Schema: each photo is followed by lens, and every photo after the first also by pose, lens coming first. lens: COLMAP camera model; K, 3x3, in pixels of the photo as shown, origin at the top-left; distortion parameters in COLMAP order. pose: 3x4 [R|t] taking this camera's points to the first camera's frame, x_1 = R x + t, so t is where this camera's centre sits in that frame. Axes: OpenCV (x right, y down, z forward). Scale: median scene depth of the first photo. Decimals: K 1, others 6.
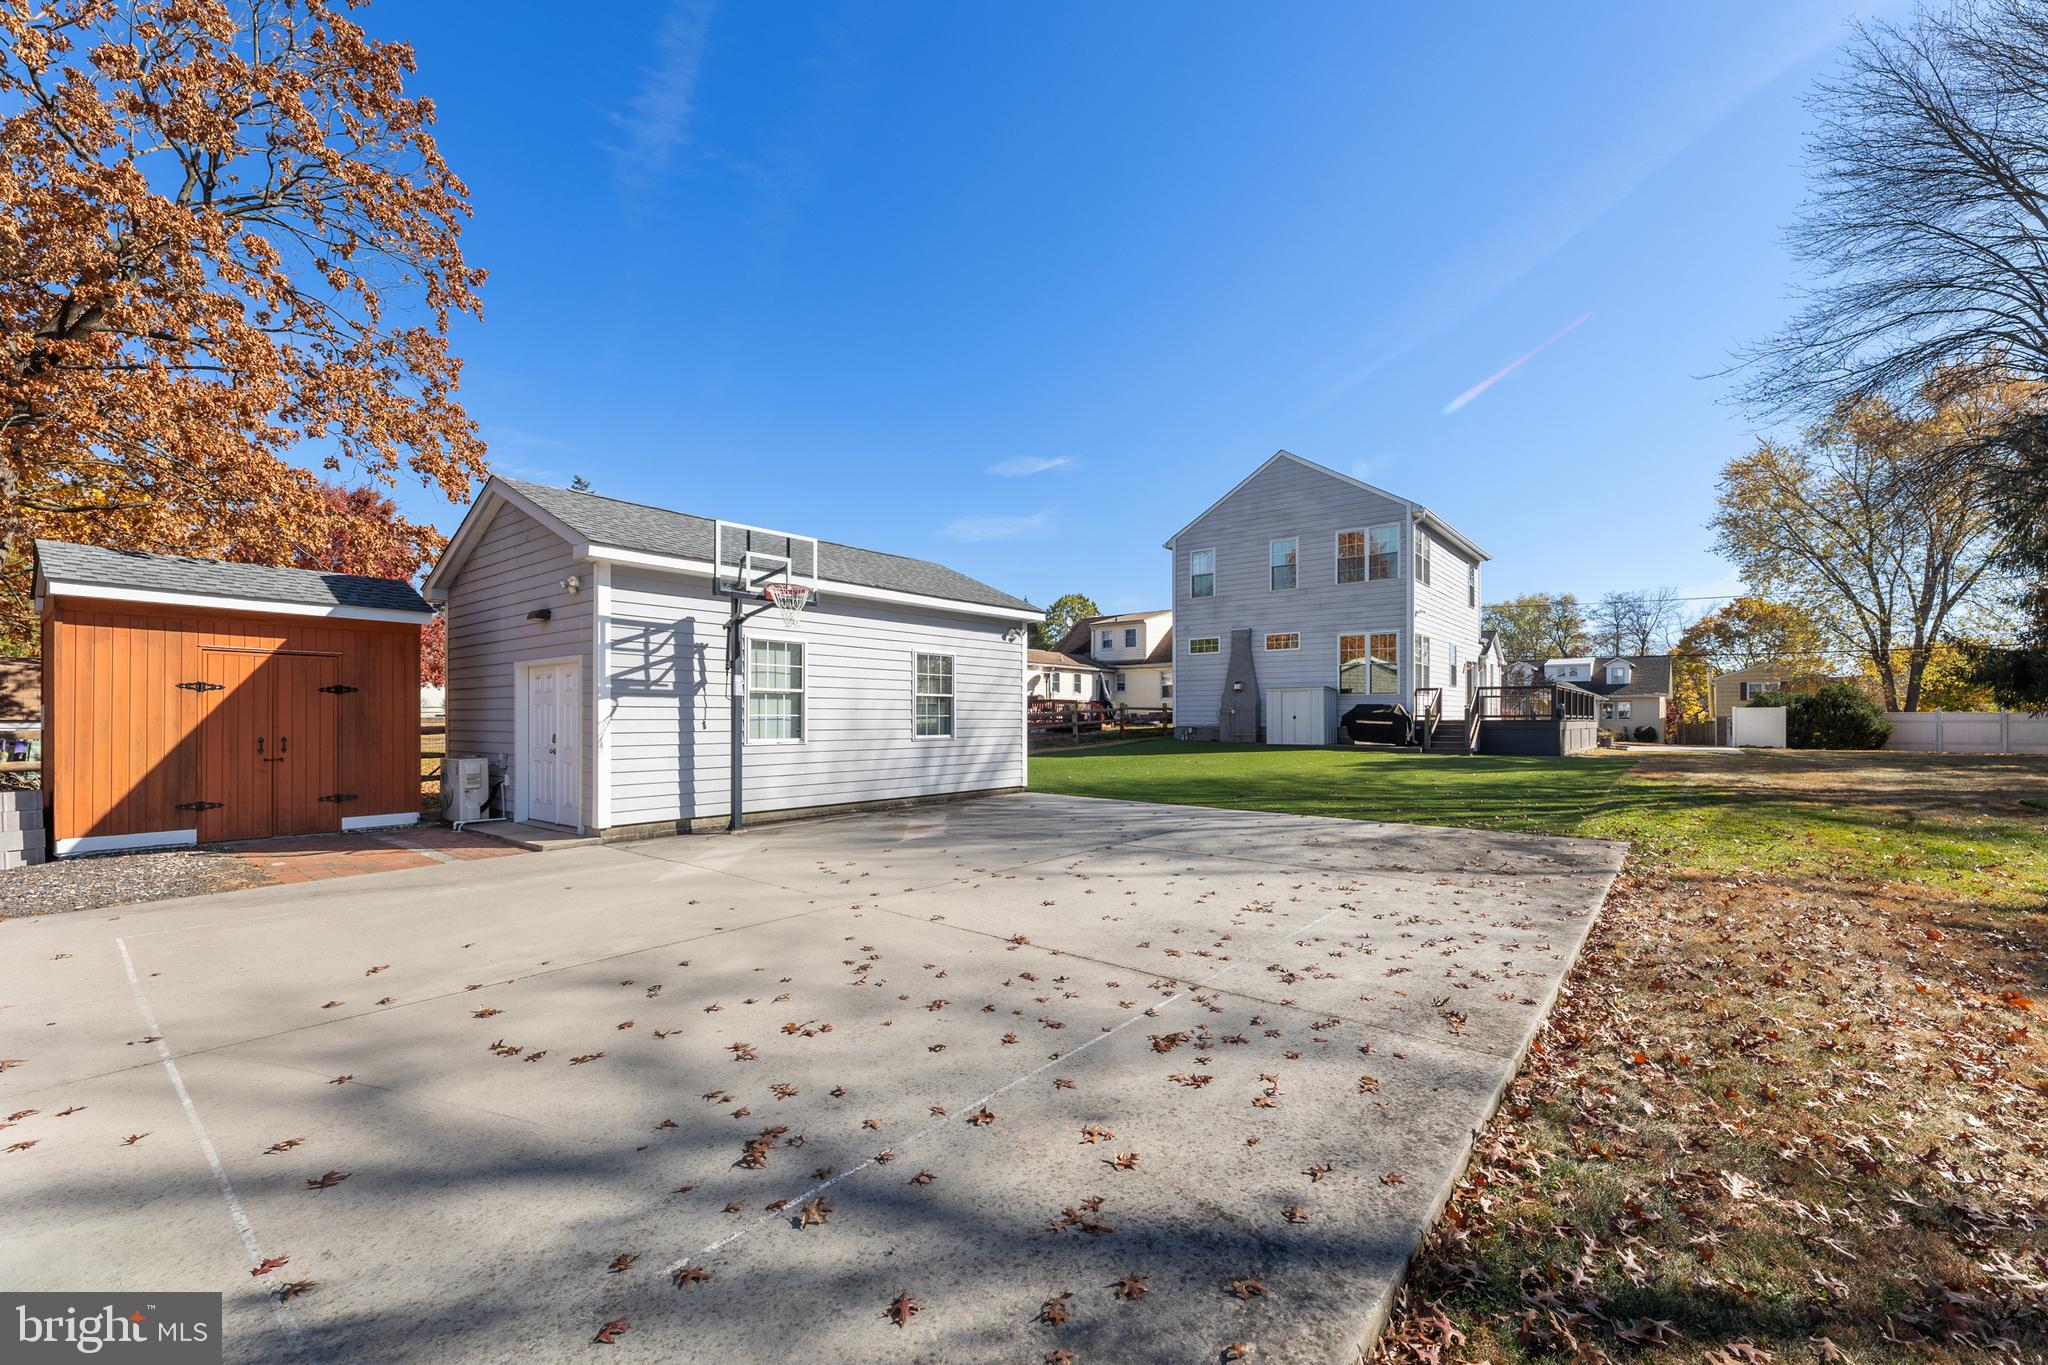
lens RADIAL K [[827.9, 0, 1024.0], [0, 827.9, 682.5], [0, 0, 1]] dist [0.000255, 0.000018]
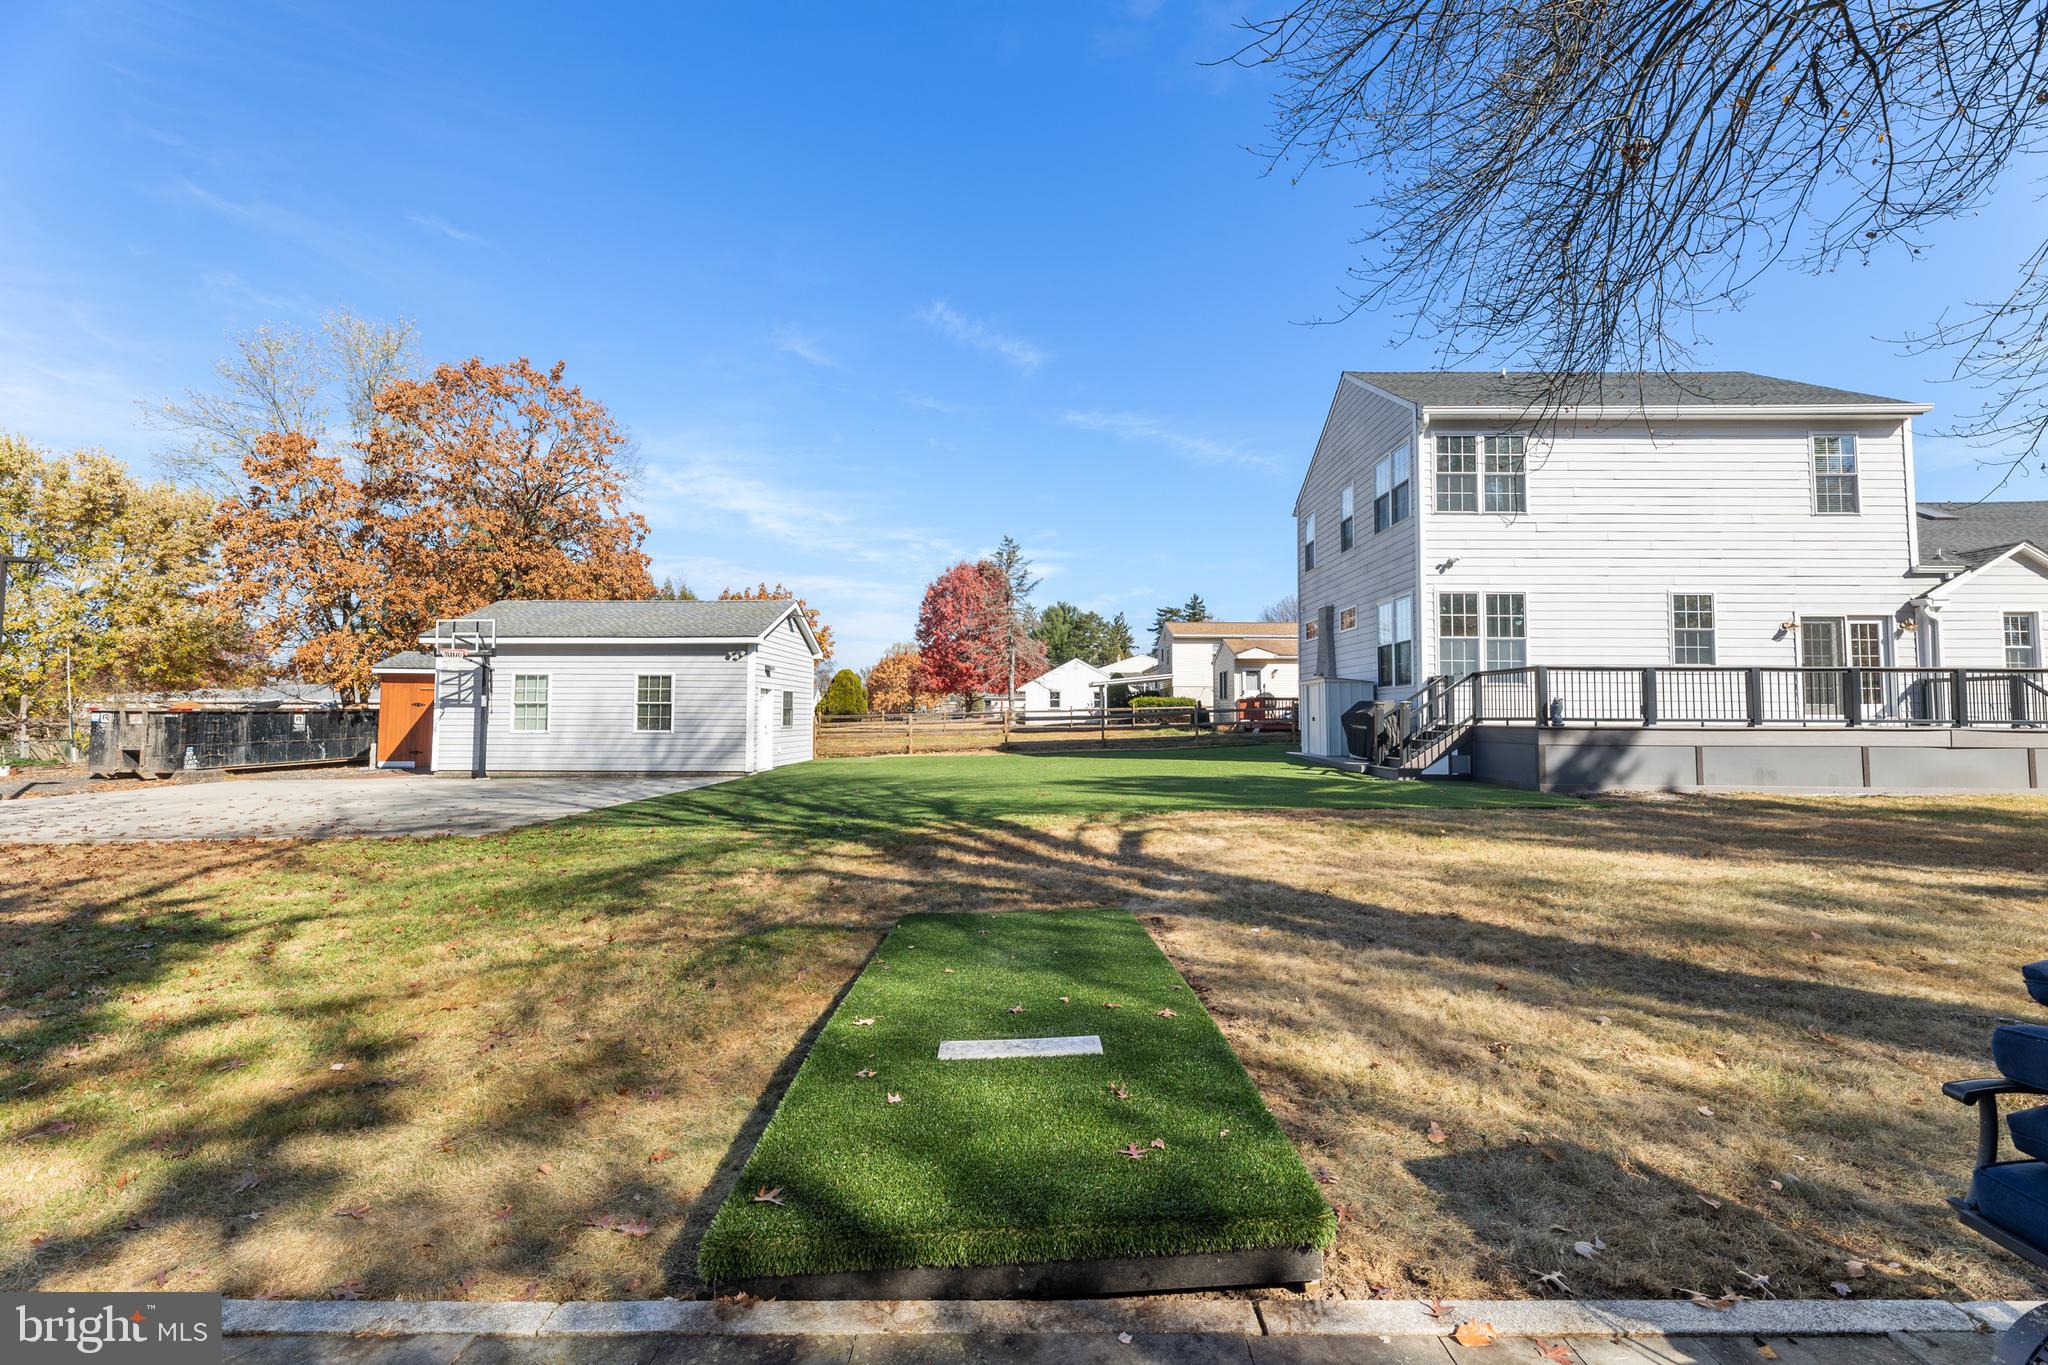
lens RADIAL K [[827.9, 0, 1024.0], [0, 827.9, 682.5], [0, 0, 1]] dist [0.000255, 0.000018]
pose [[0.635562, -0.029309, -0.771493, 1.357354], [0.031378, 0.999434, -0.012119, 0.016739], [0.771412, -0.016506, 0.636122, 0.540116]]
